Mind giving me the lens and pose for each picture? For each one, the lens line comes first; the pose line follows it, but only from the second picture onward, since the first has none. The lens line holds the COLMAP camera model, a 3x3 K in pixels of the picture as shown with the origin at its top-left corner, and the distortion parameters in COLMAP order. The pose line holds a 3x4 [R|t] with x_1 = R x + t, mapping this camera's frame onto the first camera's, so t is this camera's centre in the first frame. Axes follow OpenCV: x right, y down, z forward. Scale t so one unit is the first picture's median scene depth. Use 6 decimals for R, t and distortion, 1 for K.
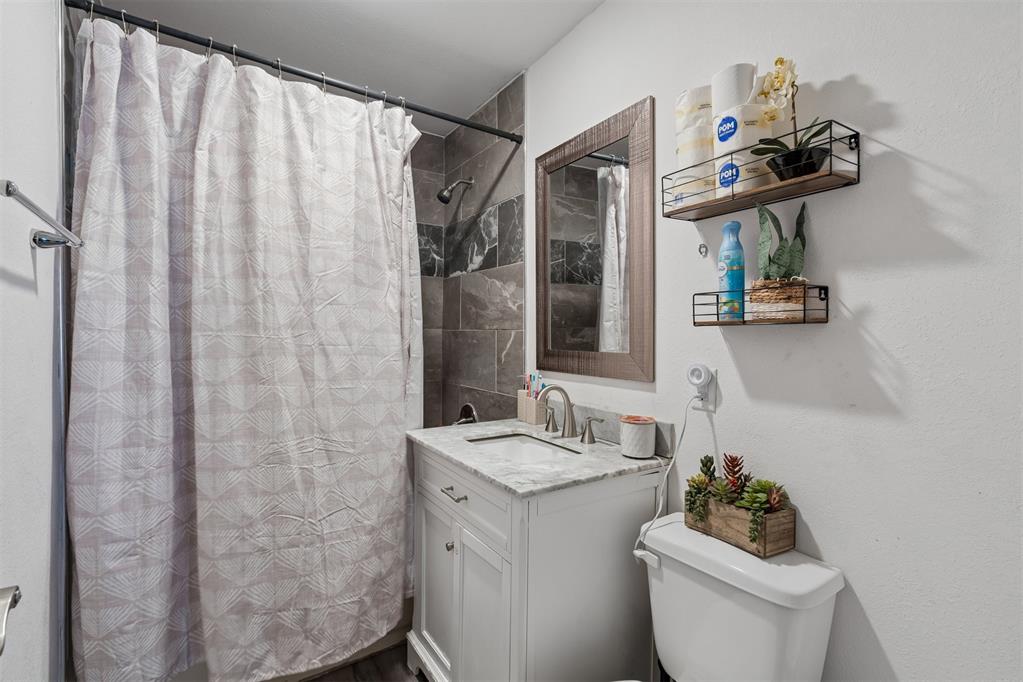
lens RADIAL K [[470.3, 0, 511.5], [0, 470.3, 341.0], [0, 0, 1]] dist [0.000495, 0.000136]
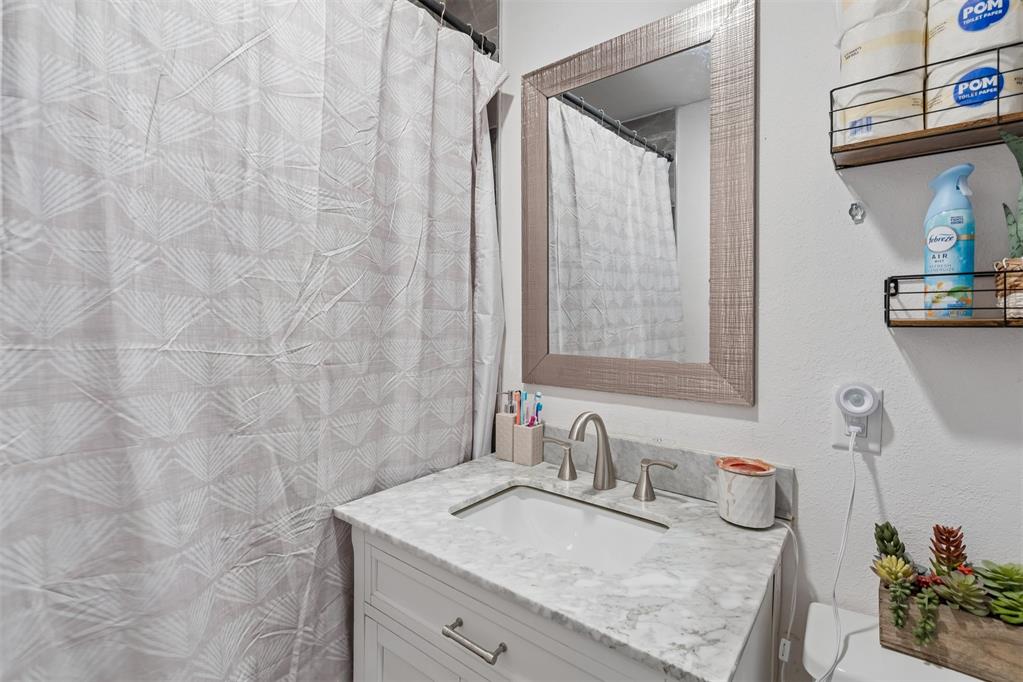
lens RADIAL K [[471.1, 0, 511.2], [0, 471.1, 323.5], [0, 0, 1]] dist [-0.000774, -0.000513]
pose [[0.945135, -0.002106, 0.326673, -0.282903], [0.003778, 0.999983, -0.004485, -0.033678], [-0.326658, 0.005473, 0.945127, 0.530826]]
